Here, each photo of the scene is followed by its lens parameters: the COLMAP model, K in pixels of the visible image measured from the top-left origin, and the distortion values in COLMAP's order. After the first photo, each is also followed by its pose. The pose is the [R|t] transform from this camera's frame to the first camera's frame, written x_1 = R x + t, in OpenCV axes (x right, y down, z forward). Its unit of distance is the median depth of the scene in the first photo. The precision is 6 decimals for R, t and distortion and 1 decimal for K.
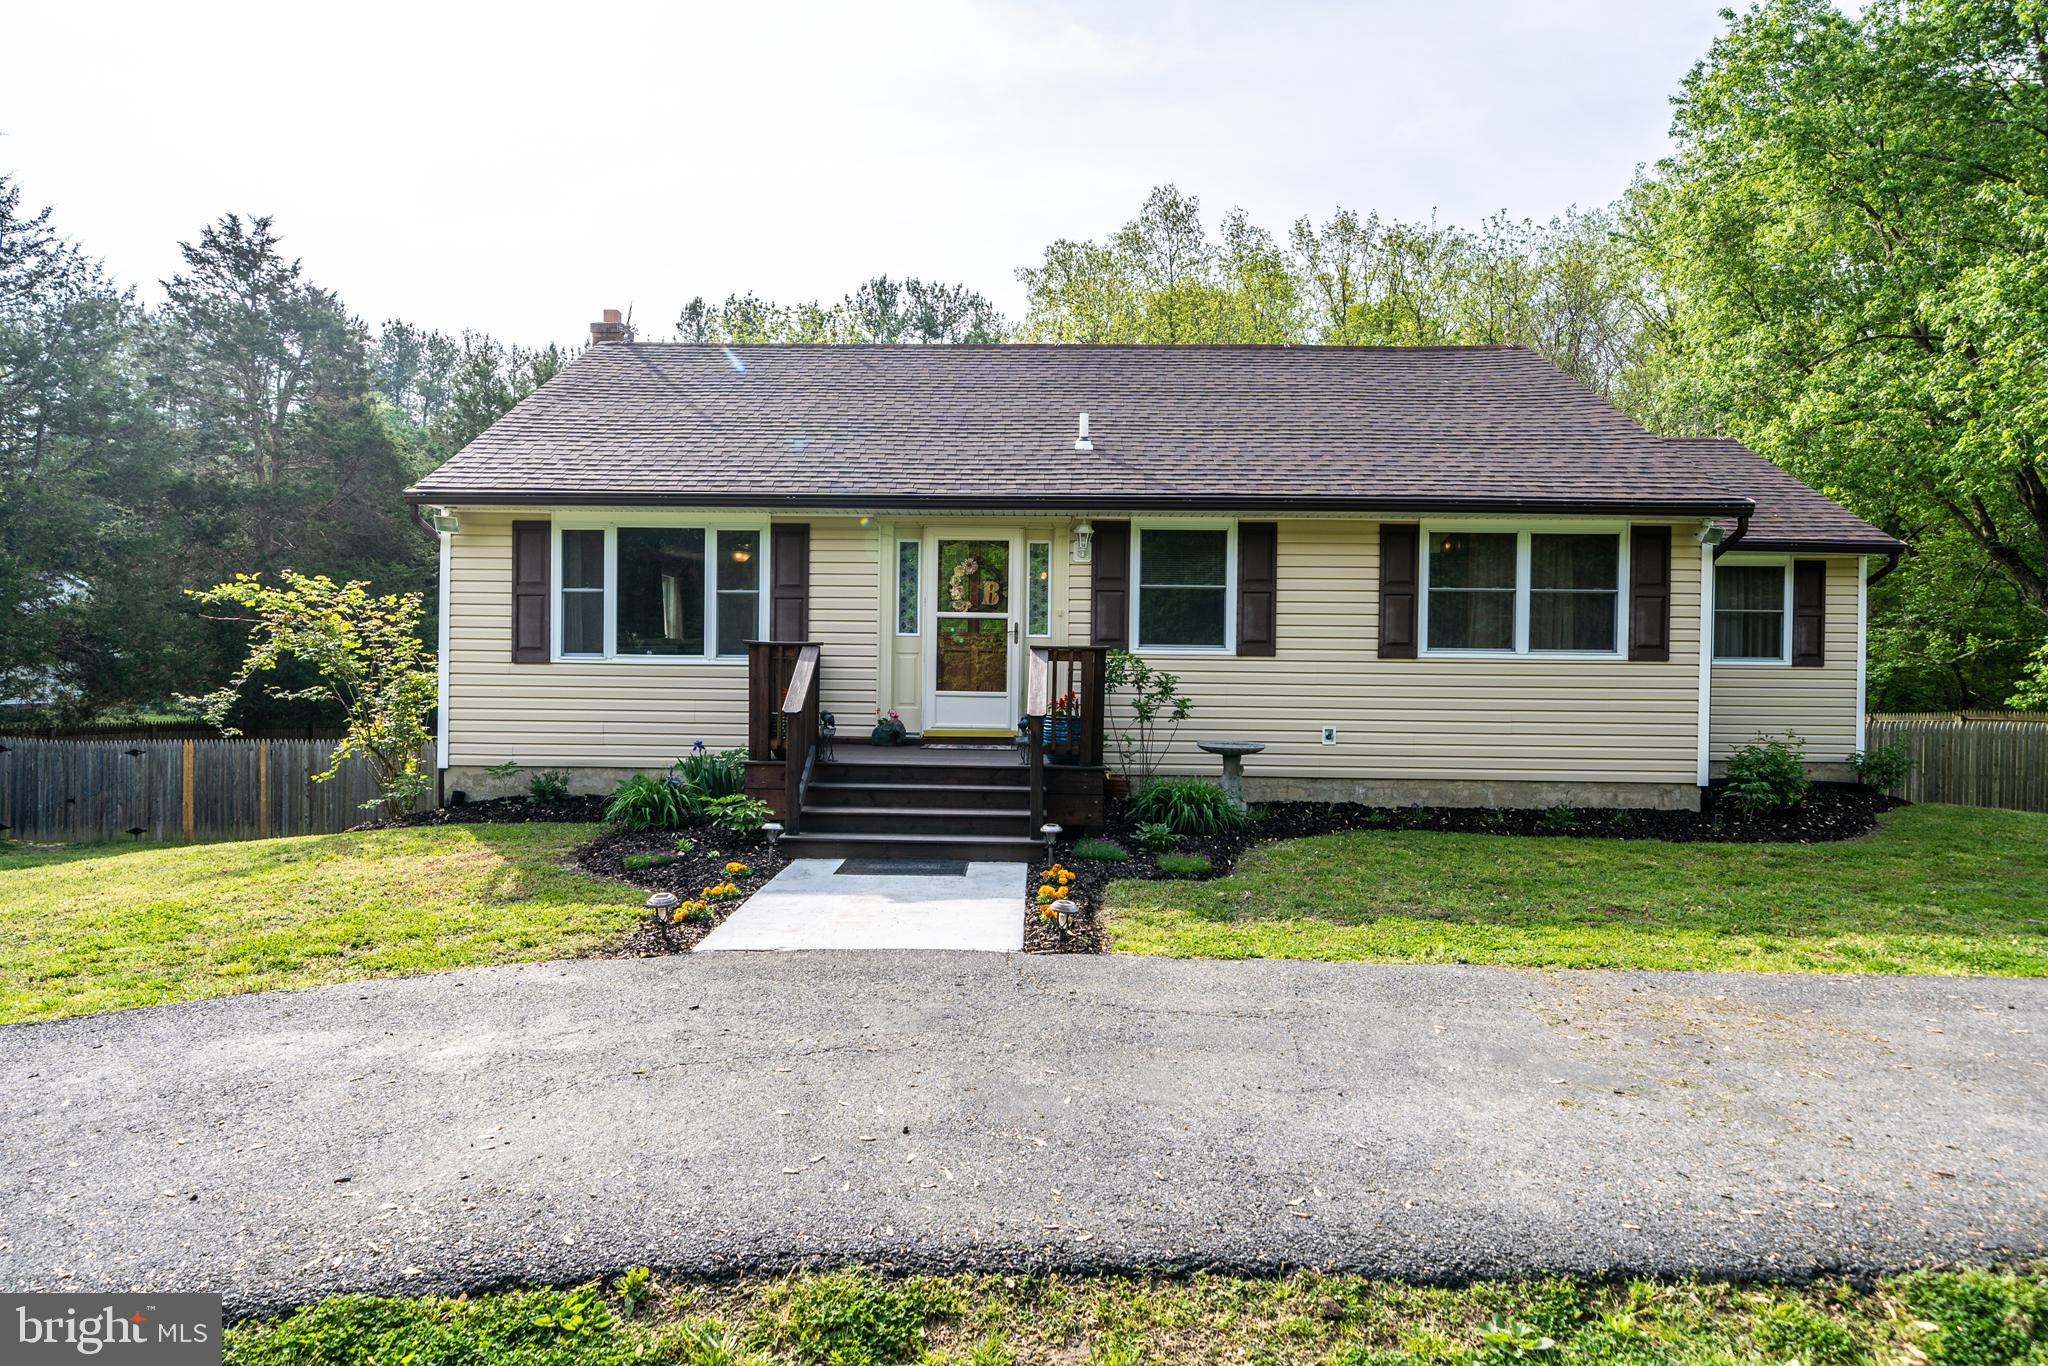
lens RADIAL K [[1128.8, 0, 1021.3], [0, 1128.8, 681.8], [0, 0, 1]] dist [-0.012368, 0.000408]
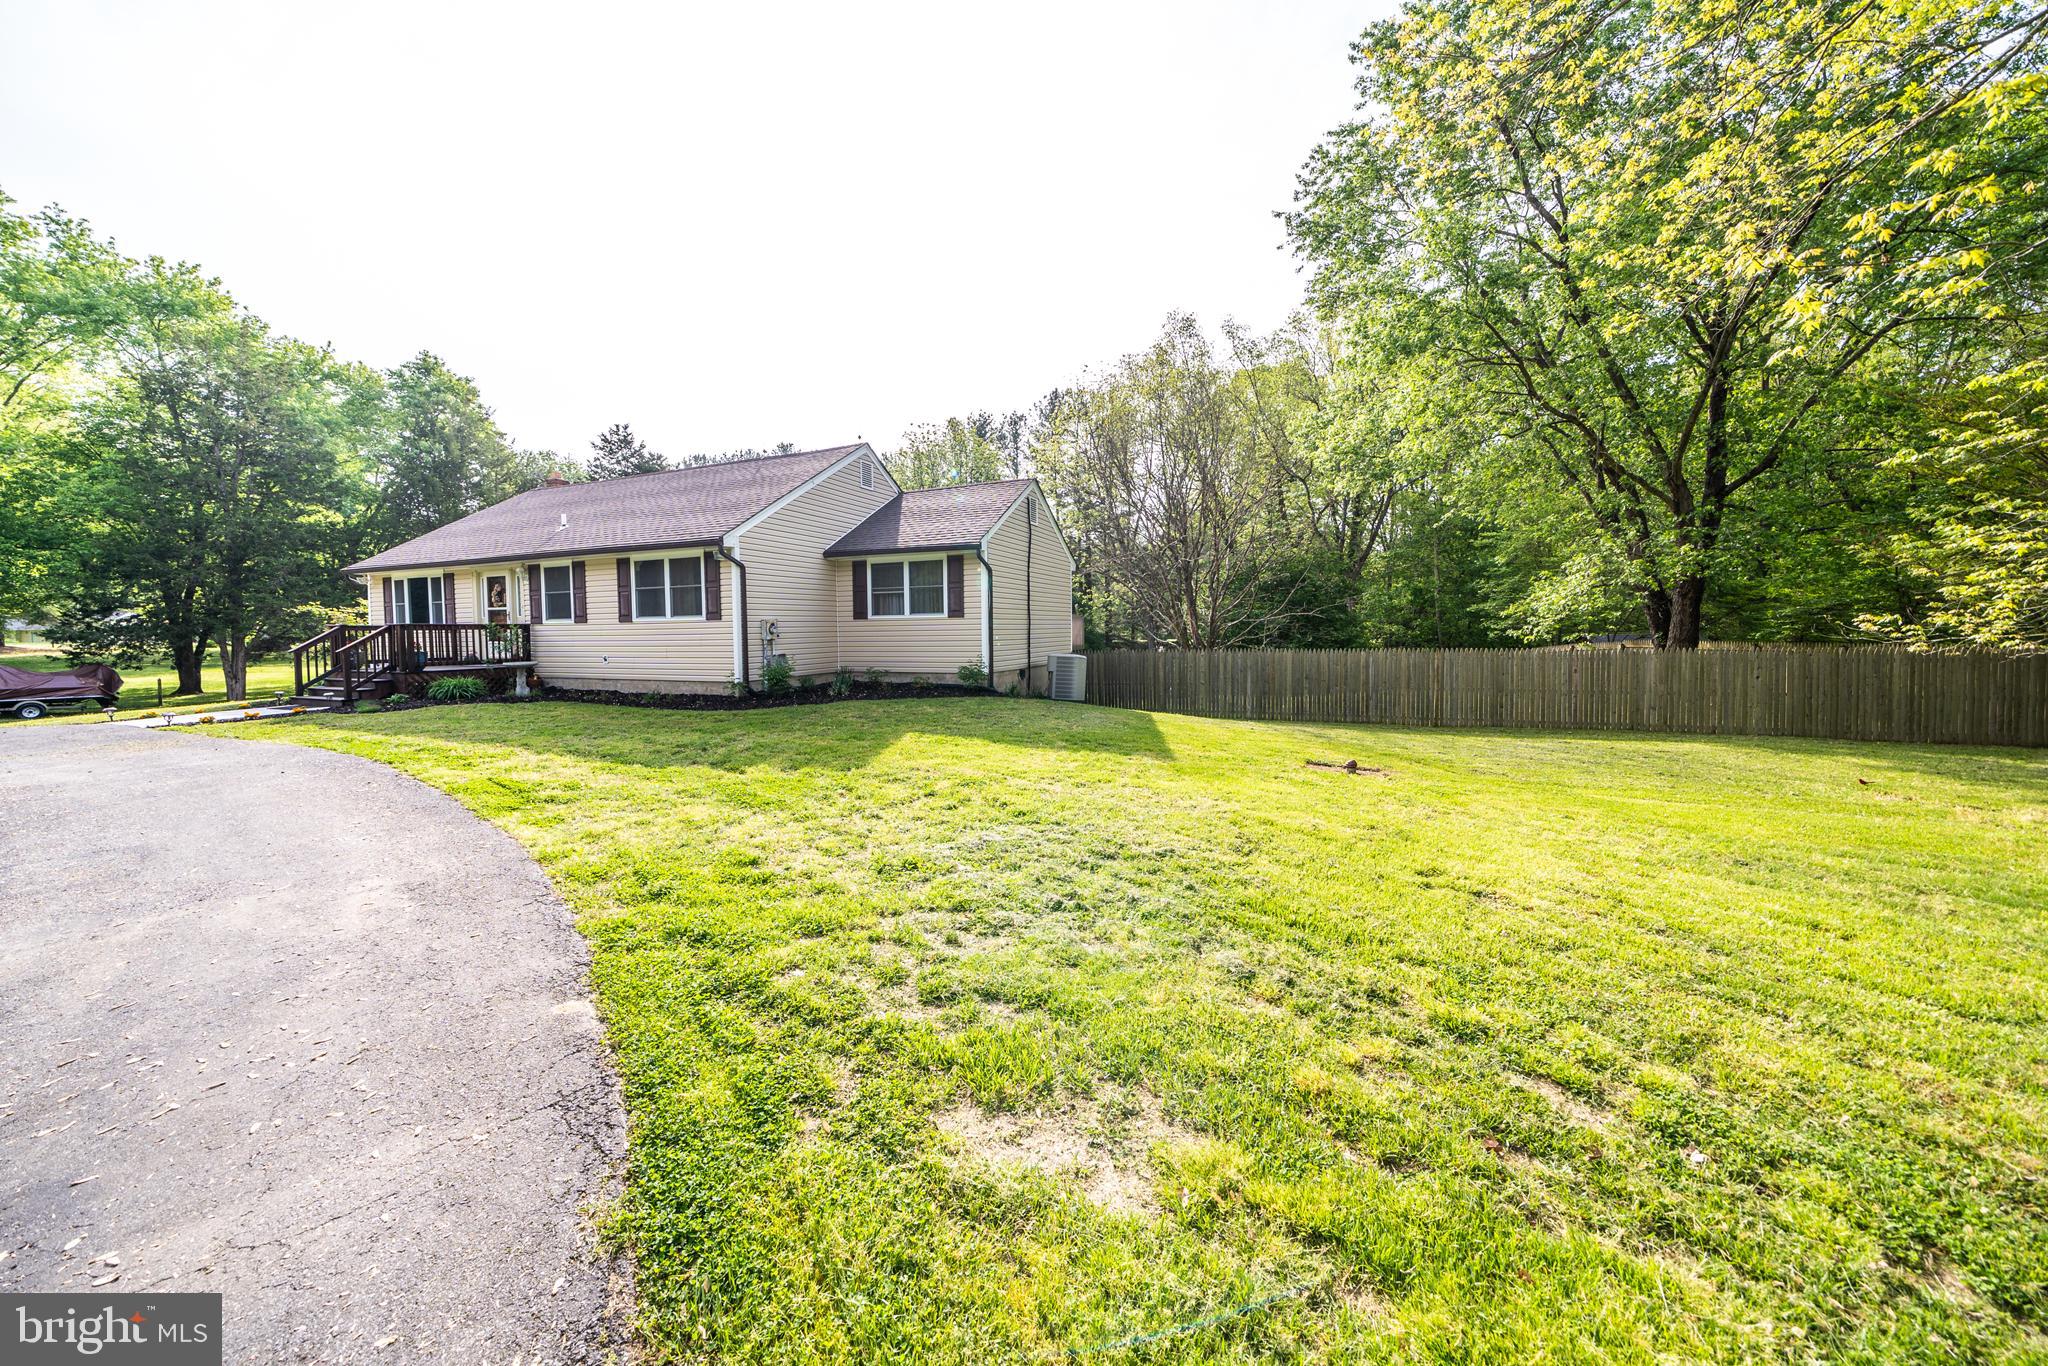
lens RADIAL K [[731.4, 0, 1021.3], [0, 731.4, 673.3], [0, 0, 1]] dist [0.000228, 0.000037]
pose [[0.921168, 0.000834, -0.389164, 1.529406], [0.014774, 0.999202, 0.037113, 0.033519], [0.388884, -0.039937, 0.920421, 0.029639]]
